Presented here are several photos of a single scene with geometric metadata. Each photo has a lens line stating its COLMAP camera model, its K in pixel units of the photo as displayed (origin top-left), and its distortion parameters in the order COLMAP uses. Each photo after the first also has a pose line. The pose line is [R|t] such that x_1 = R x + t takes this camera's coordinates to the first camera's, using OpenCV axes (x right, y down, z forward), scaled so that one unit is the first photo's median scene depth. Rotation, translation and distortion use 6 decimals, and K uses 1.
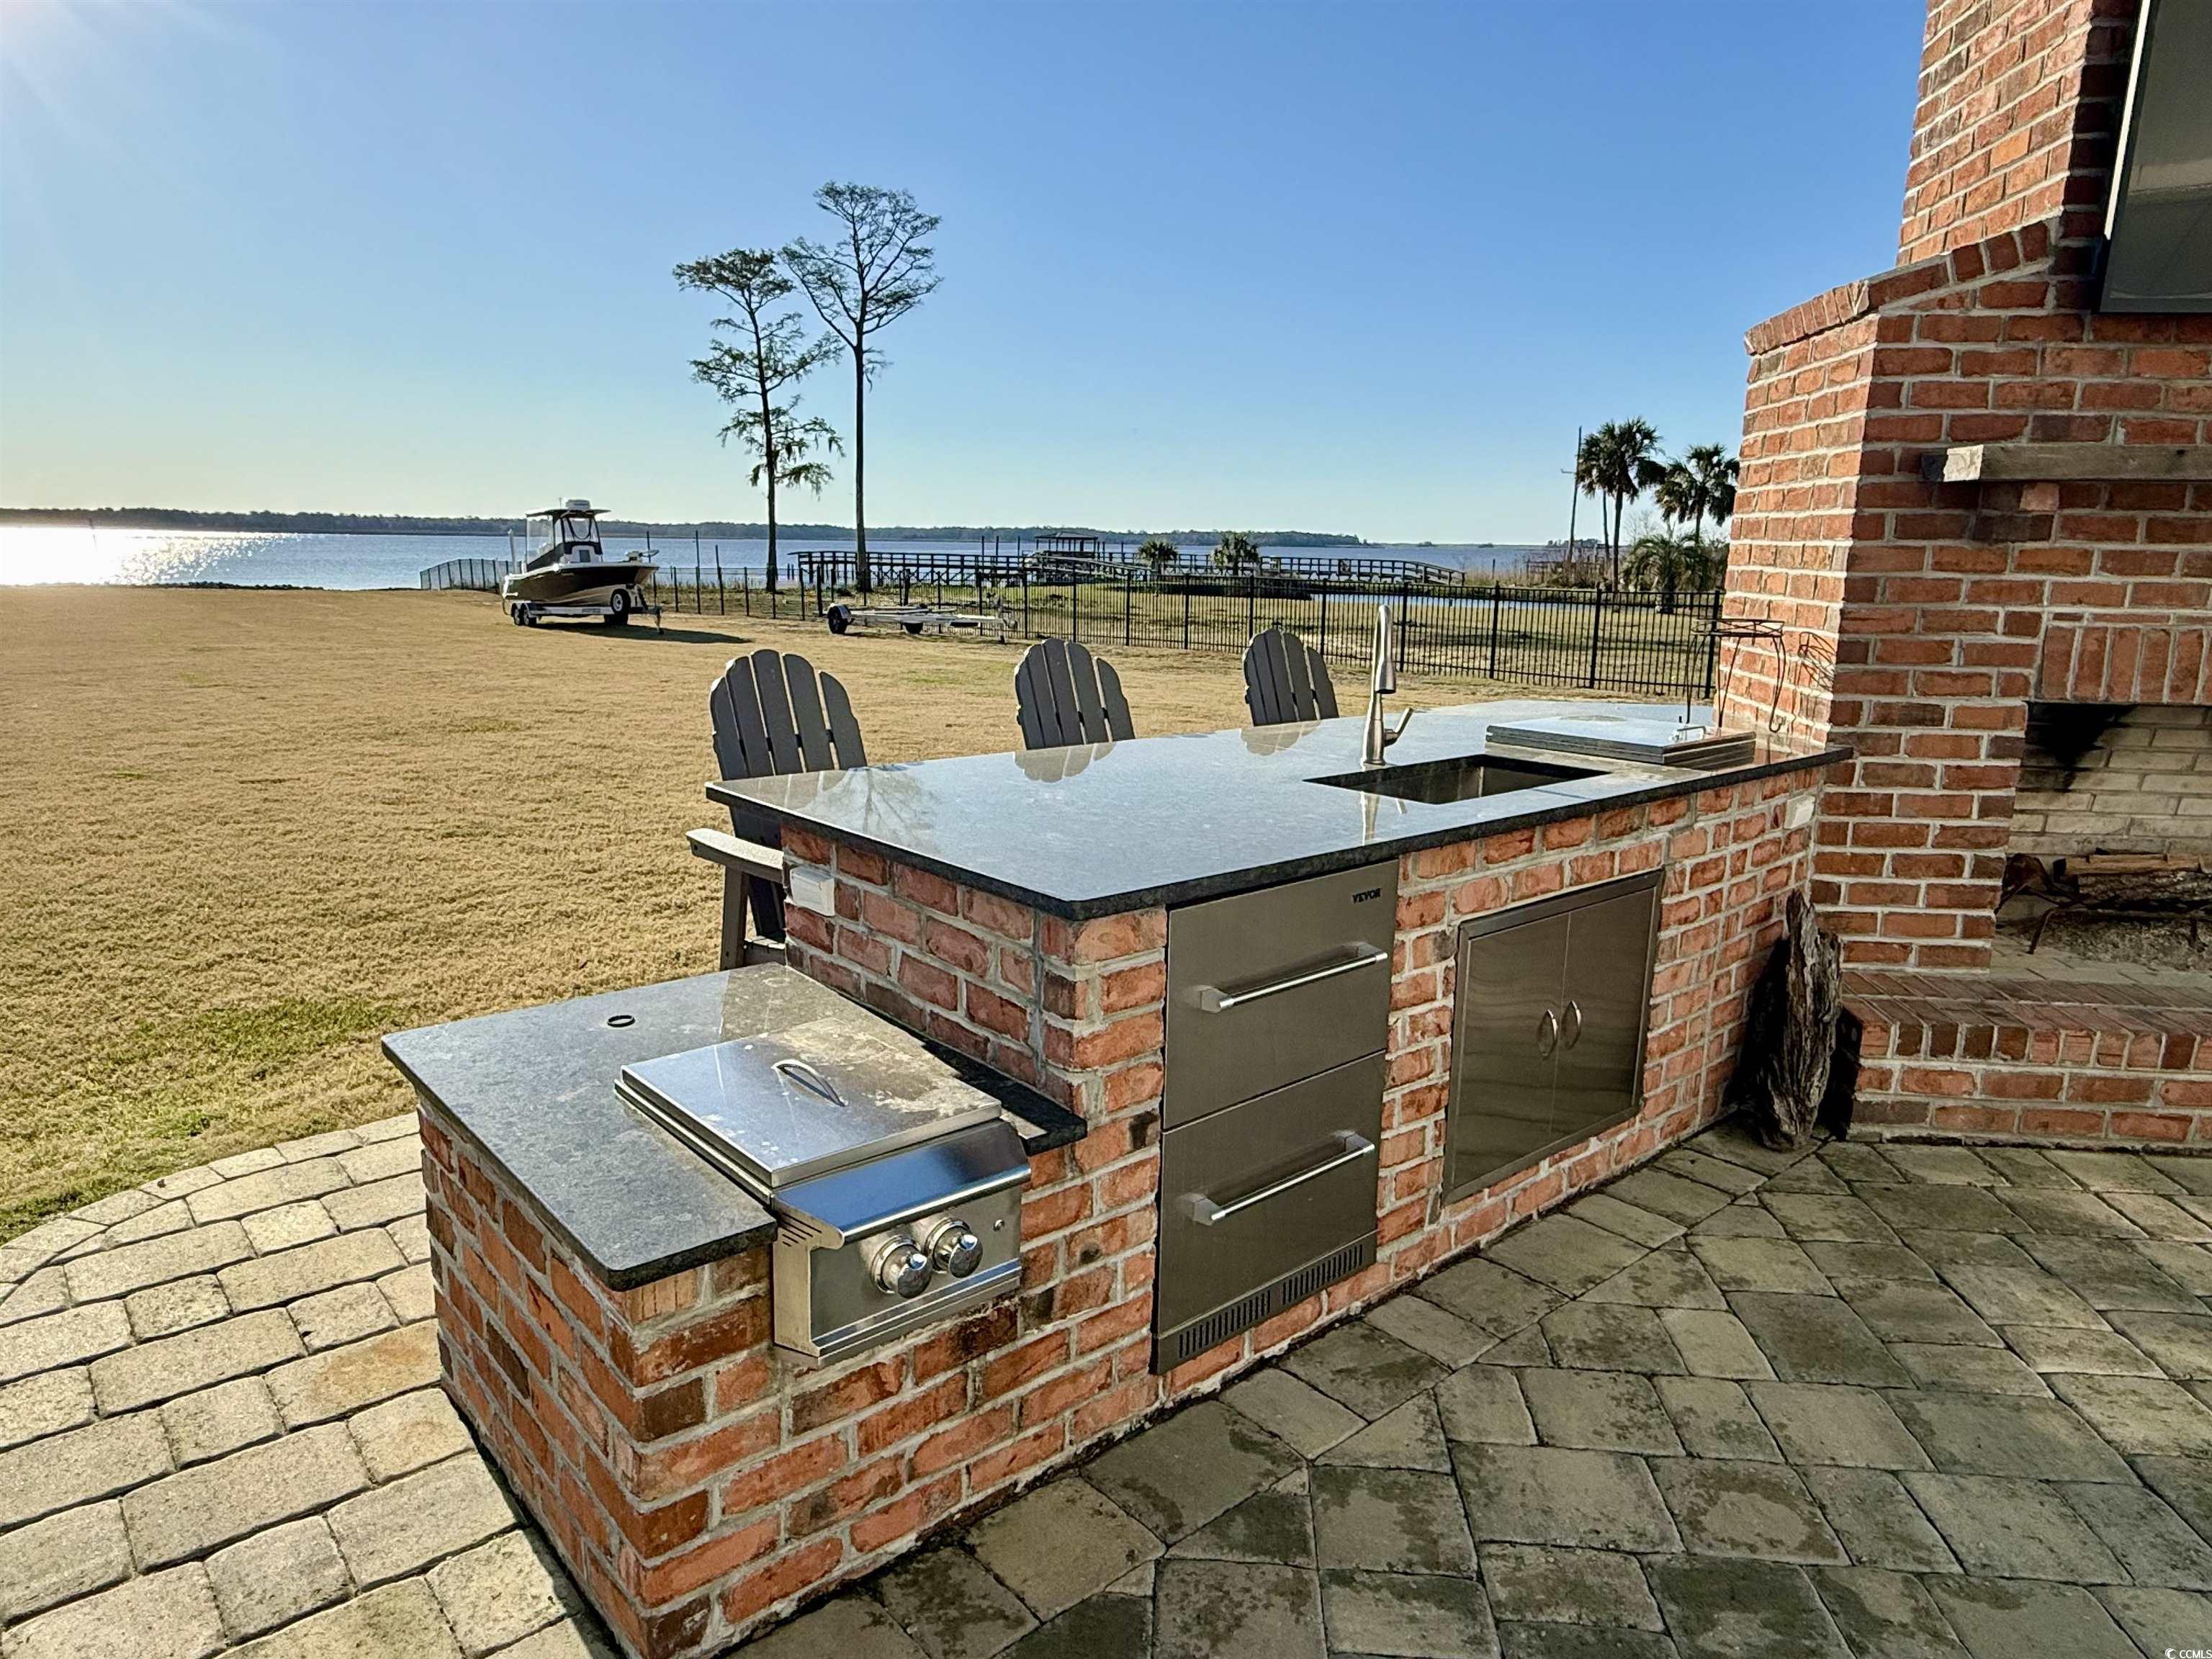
lens RADIAL K [[1398.7, 0, 1097.1], [0, 1398.7, 845.5], [0, 0, 1]] dist [0.000443, 0.005550]
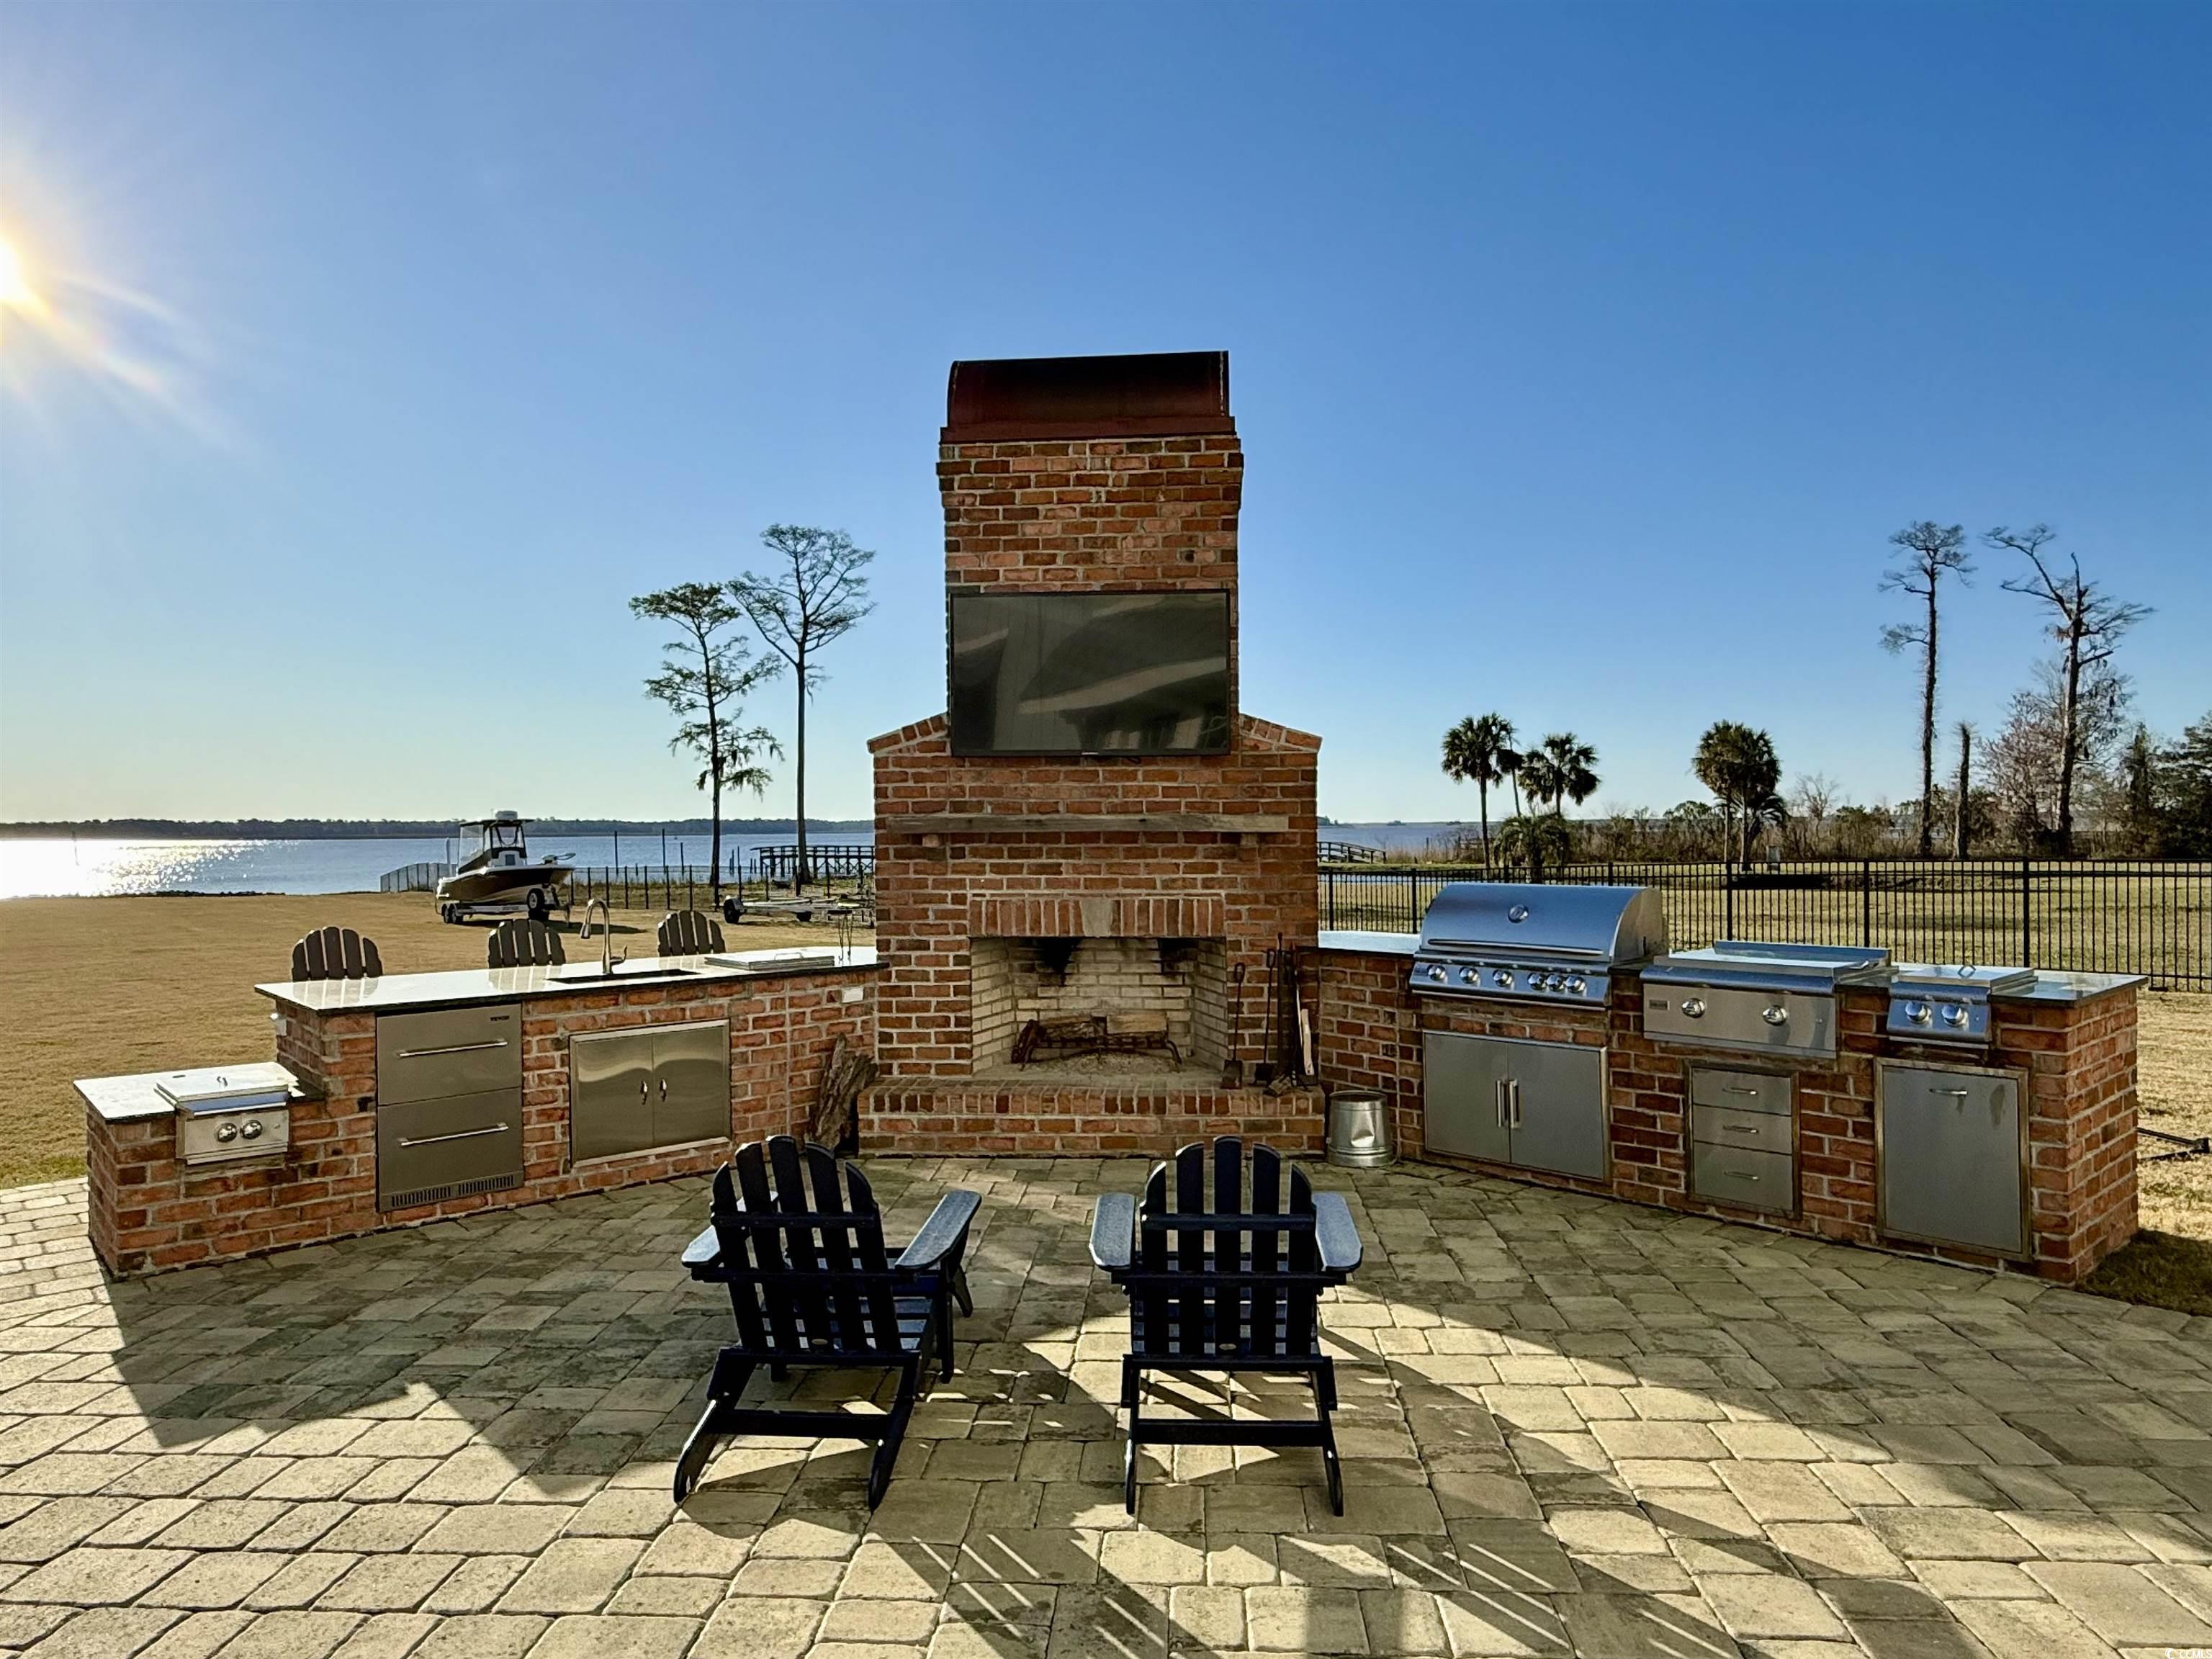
lens RADIAL K [[1398.7, 0, 1097.1], [0, 1398.7, 845.5], [0, 0, 1]] dist [0.000443, 0.005550]
pose [[0.999525, -0.024601, 0.018587, 0.078924], [0.027826, 0.979387, -0.200066, 0.017005], [-0.013282, 0.200488, 0.979606, -0.096402]]
